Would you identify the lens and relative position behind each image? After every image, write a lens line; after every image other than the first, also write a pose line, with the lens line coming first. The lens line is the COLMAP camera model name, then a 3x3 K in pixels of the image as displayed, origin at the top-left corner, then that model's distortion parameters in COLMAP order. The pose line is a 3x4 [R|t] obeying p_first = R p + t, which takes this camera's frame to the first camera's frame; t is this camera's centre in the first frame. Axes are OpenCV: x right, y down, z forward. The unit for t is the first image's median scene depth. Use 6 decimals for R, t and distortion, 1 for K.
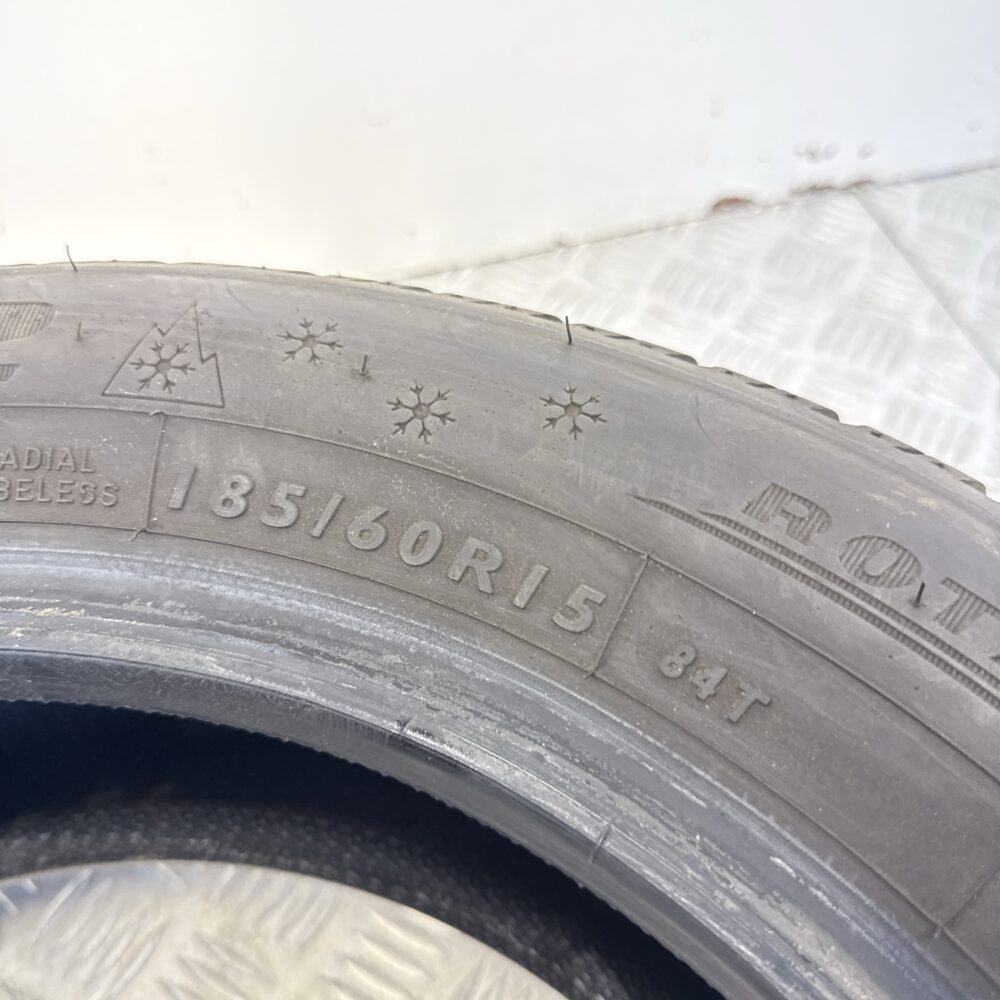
lens RADIAL K [[911.4, 0, 505.3], [0, 911.4, 499.2], [0, 0, 1]] dist [0.017624, 0.000000]
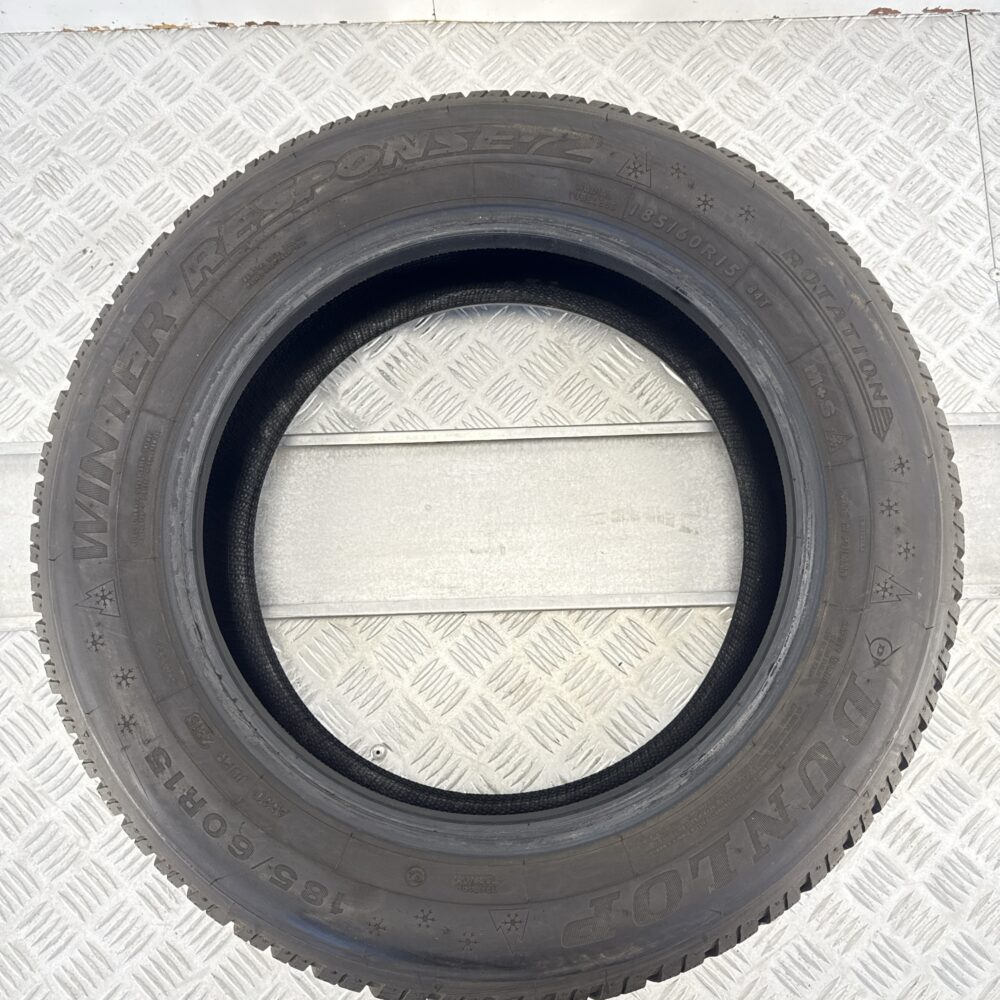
lens RADIAL K [[911.4, 0, 503.9], [0, 911.4, 490.4], [0, 0, 1]] dist [0.017624, 0.000000]
pose [[0.971264, 0.237171, -0.019896, -0.511363], [-0.200778, 0.861372, 0.466611, -0.626753], [0.127804, -0.449208, 0.884239, -2.708797]]
